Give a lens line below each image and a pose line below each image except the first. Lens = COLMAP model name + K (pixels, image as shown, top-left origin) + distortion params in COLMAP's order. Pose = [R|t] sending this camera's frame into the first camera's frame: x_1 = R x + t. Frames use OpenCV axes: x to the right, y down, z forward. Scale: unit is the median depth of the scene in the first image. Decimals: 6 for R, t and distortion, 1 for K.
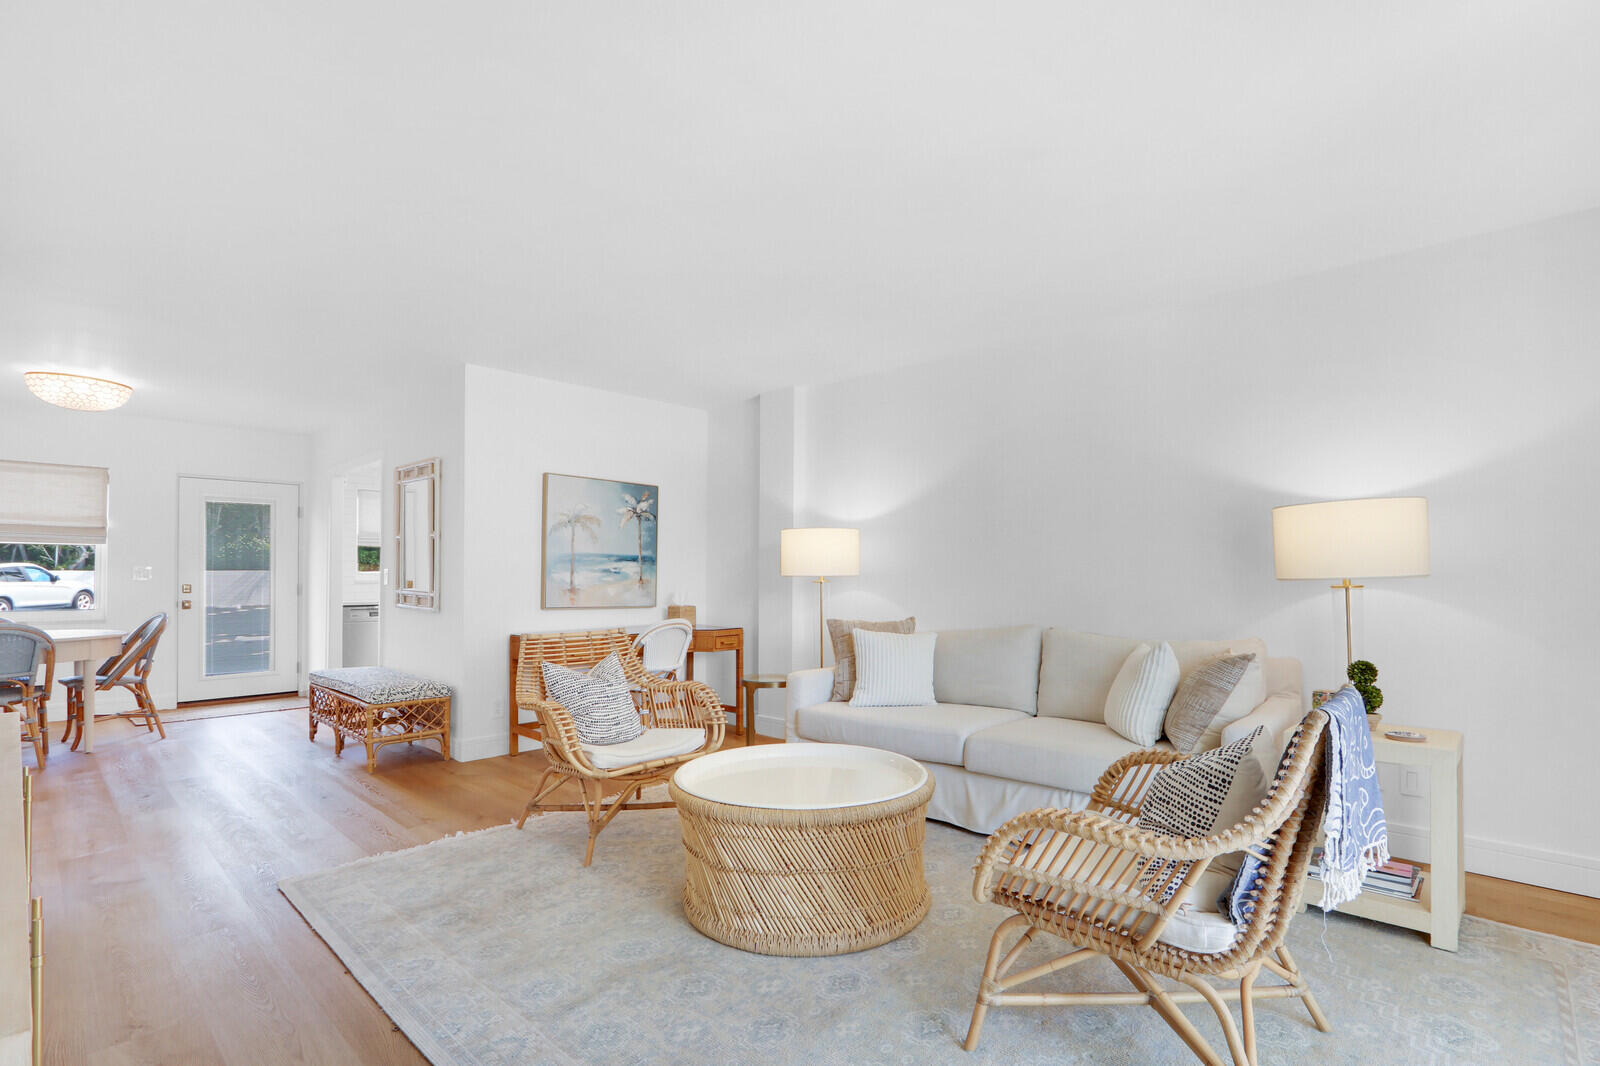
lens RADIAL K [[752.5, 0, 797.7], [0, 752.5, 574.7], [0, 0, 1]] dist [-0.015584, 0.000167]
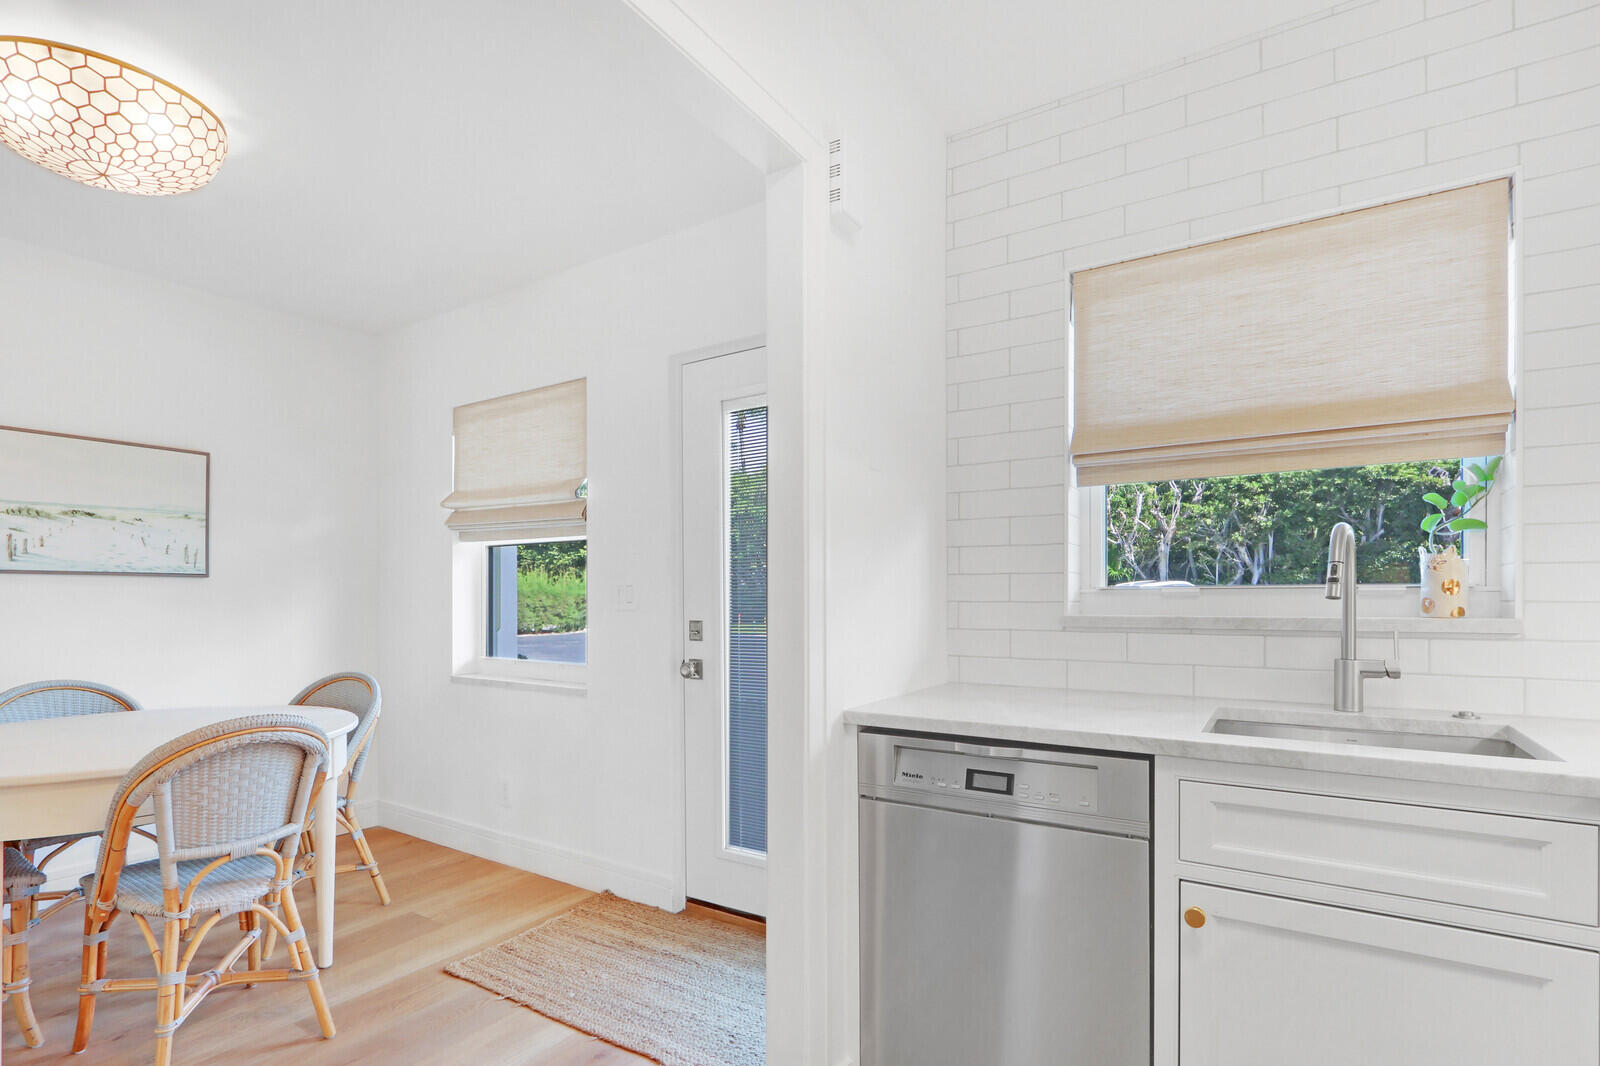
lens RADIAL K [[759.6, 0, 806.2], [0, 759.6, 590.7], [0, 0, 1]] dist [-0.020631, 0.000707]
pose [[0.204027, -0.008462, -0.978929, -0.419382], [0.009557, 0.999932, -0.006652, 0.000019], [0.978919, -0.007998, 0.204094, 1.037965]]
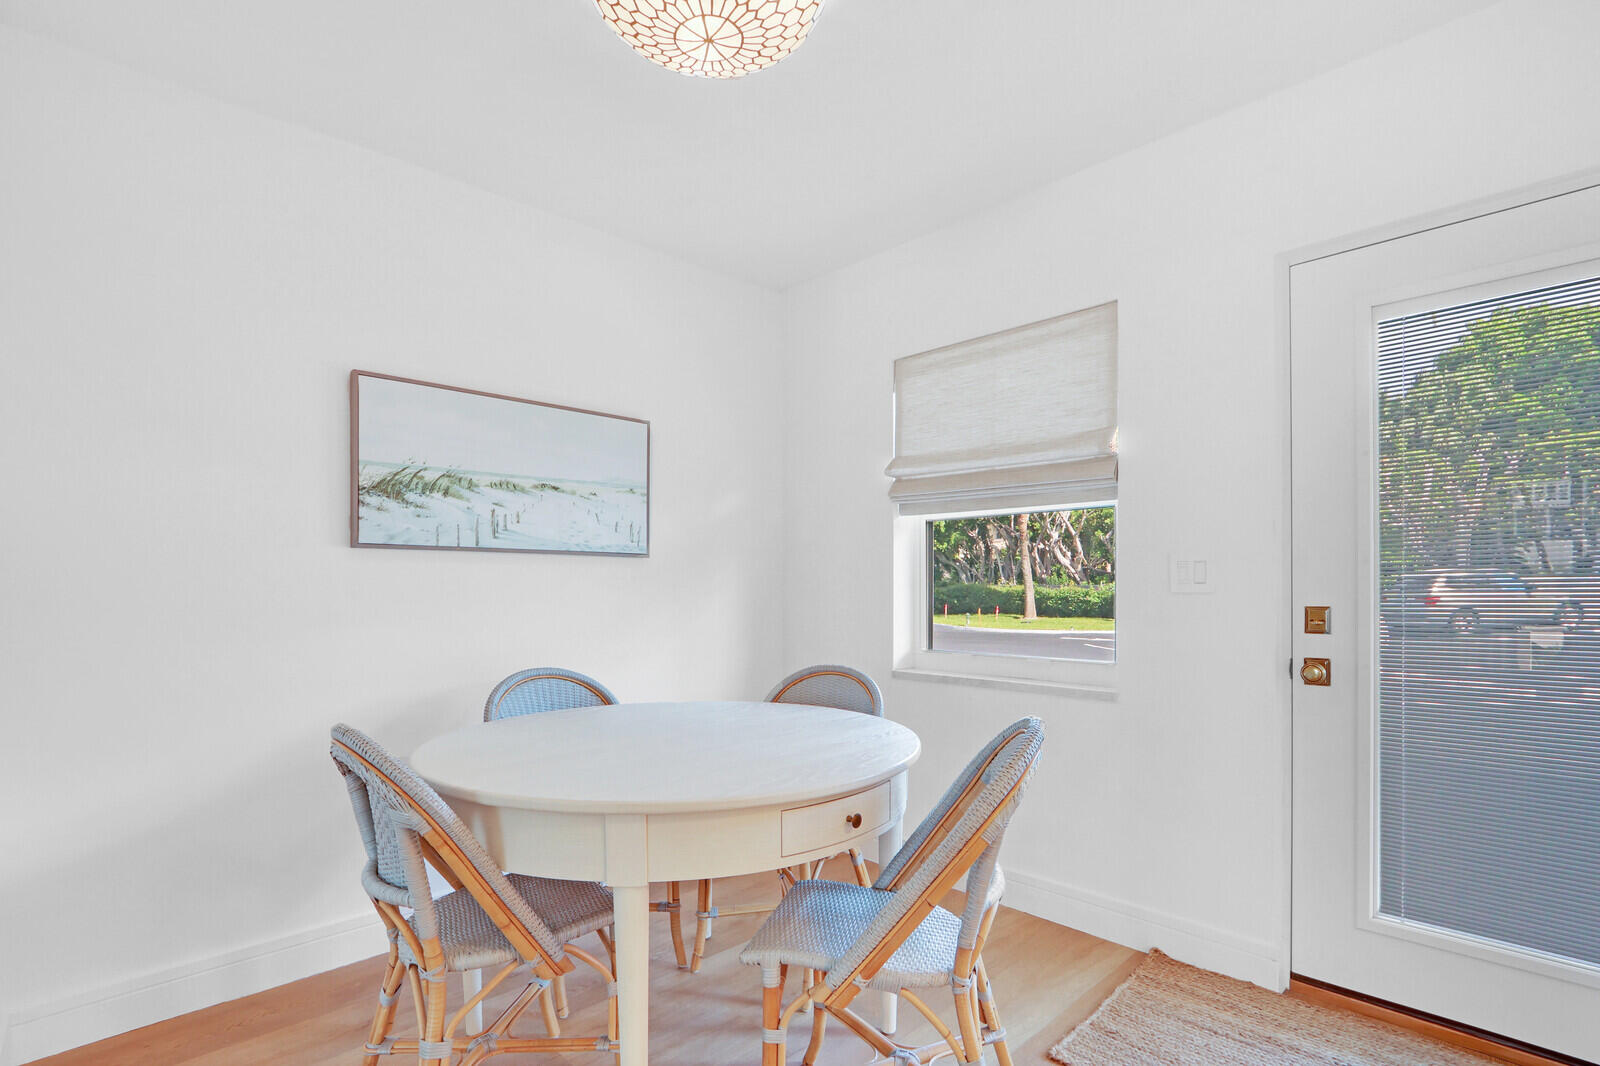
lens RADIAL K [[766.6, 0, 804.0], [0, 766.6, 585.8], [0, 0, 1]] dist [-0.015313, 0.000325]
pose [[-0.028481, -0.004557, -0.999584, -0.530405], [0.008563, 0.999952, -0.004803, 0.004666], [0.999558, -0.008696, -0.028441, 0.848071]]
